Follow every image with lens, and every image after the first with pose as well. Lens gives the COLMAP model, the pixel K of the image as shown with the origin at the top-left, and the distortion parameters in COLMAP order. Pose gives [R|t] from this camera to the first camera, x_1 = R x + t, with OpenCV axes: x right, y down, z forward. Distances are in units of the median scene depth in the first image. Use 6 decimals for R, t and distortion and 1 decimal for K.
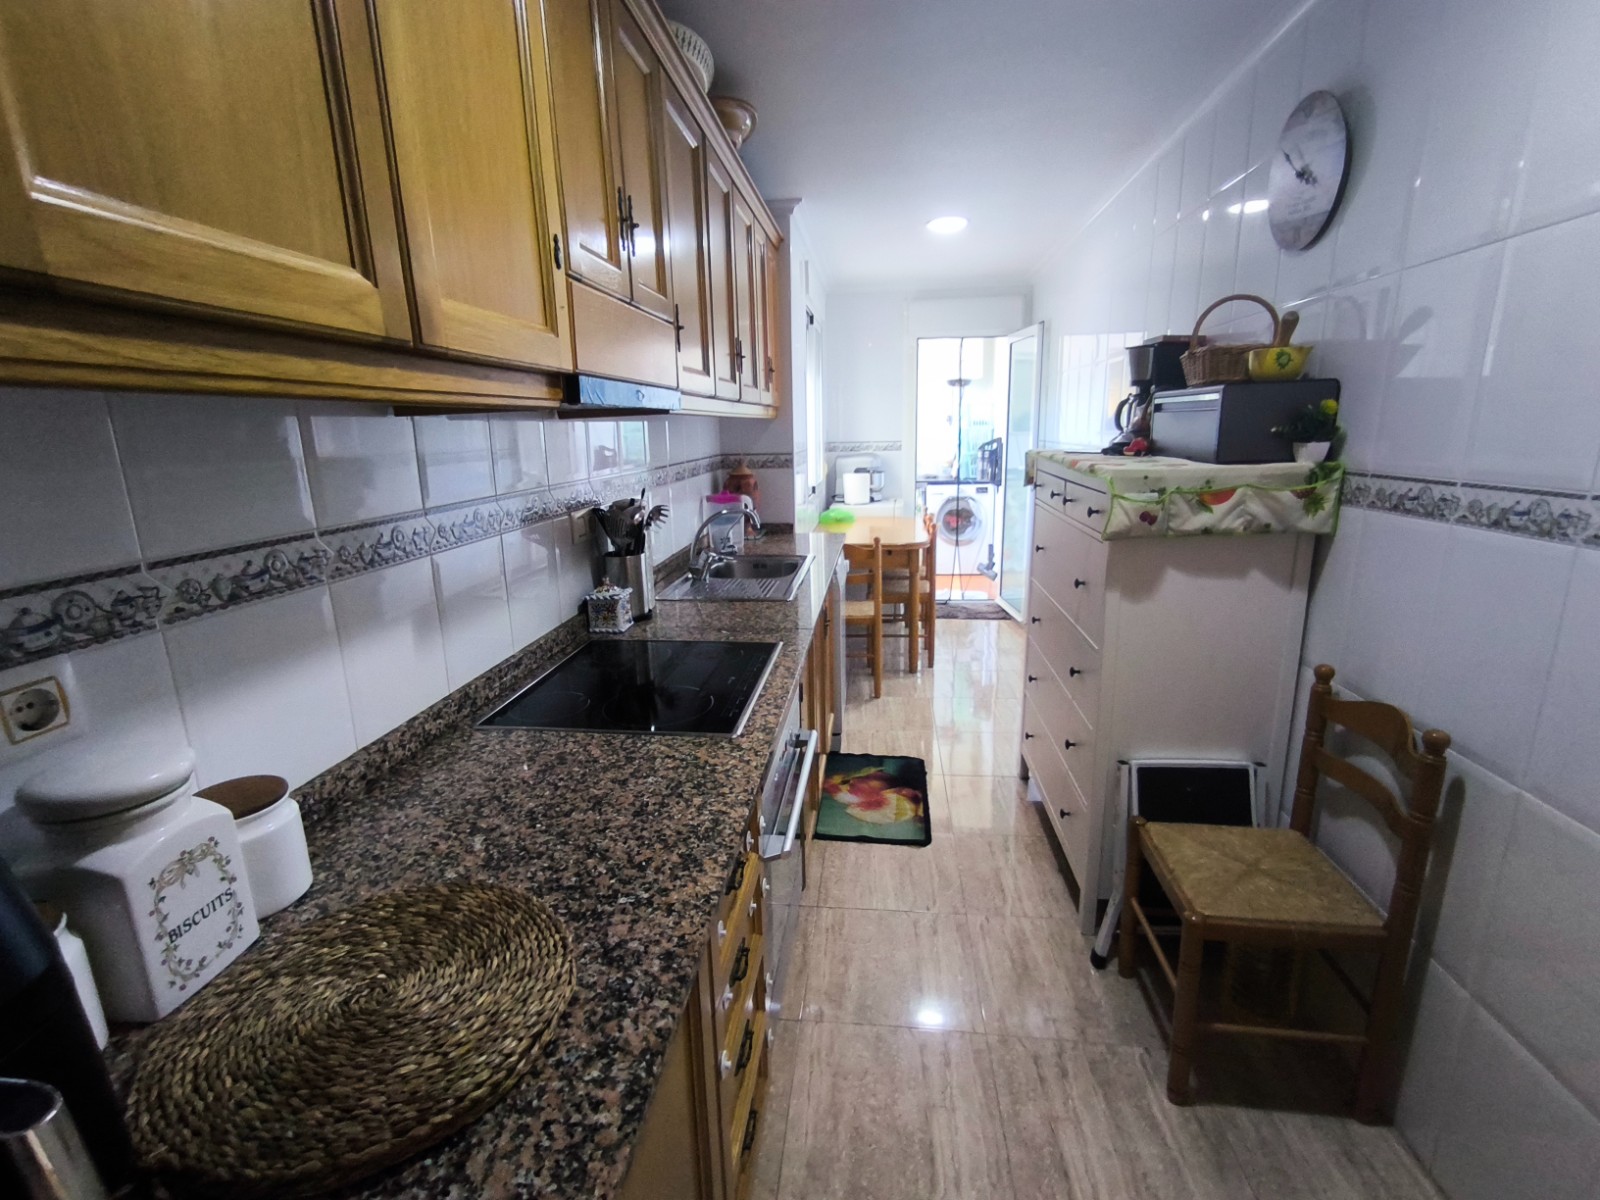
lens RADIAL K [[730.3, 0, 809.1], [0, 730.3, 606.8], [0, 0, 1]] dist [-0.021391, 0.012770]
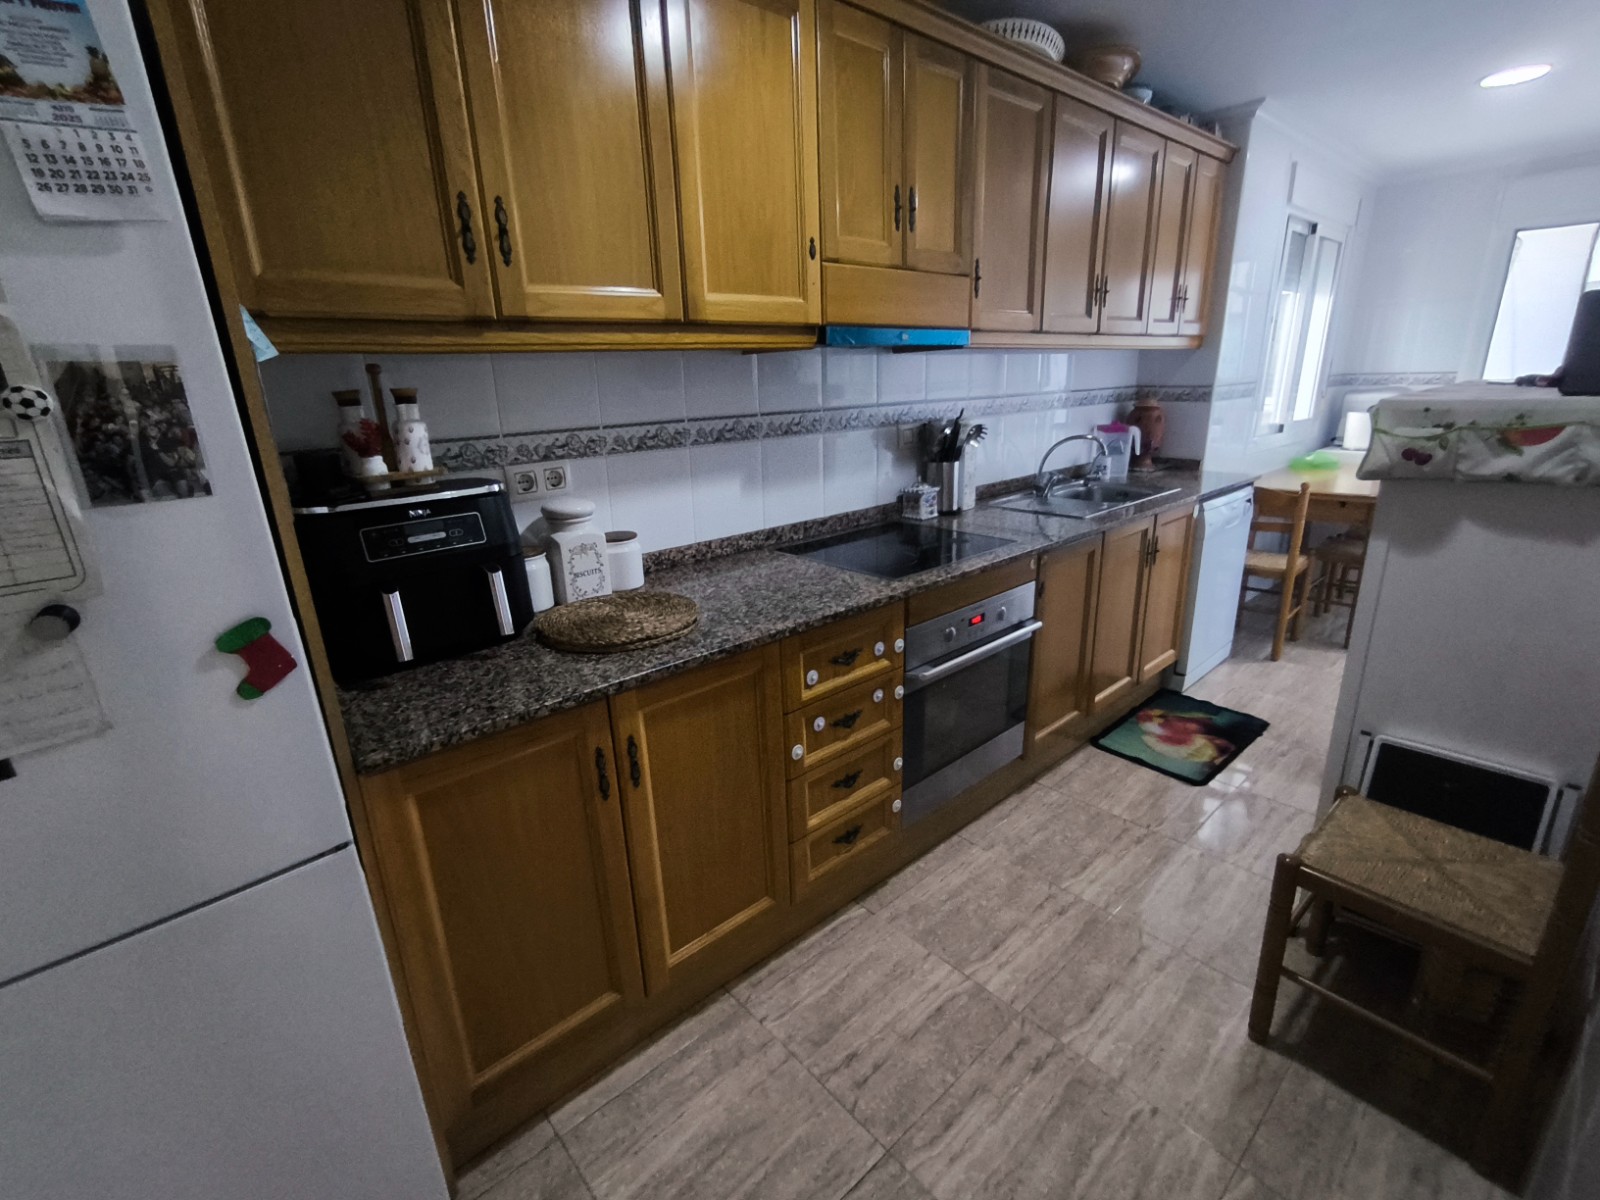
lens RADIAL K [[730.3, 0, 806.5], [0, 730.3, 605.4], [0, 0, 1]] dist [-0.021391, 0.012770]
pose [[0.747771, 0.196533, -0.634203, 0.502635], [-0.143126, 0.980444, 0.135074, 0.041248], [0.648347, -0.010233, 0.761277, -0.146094]]
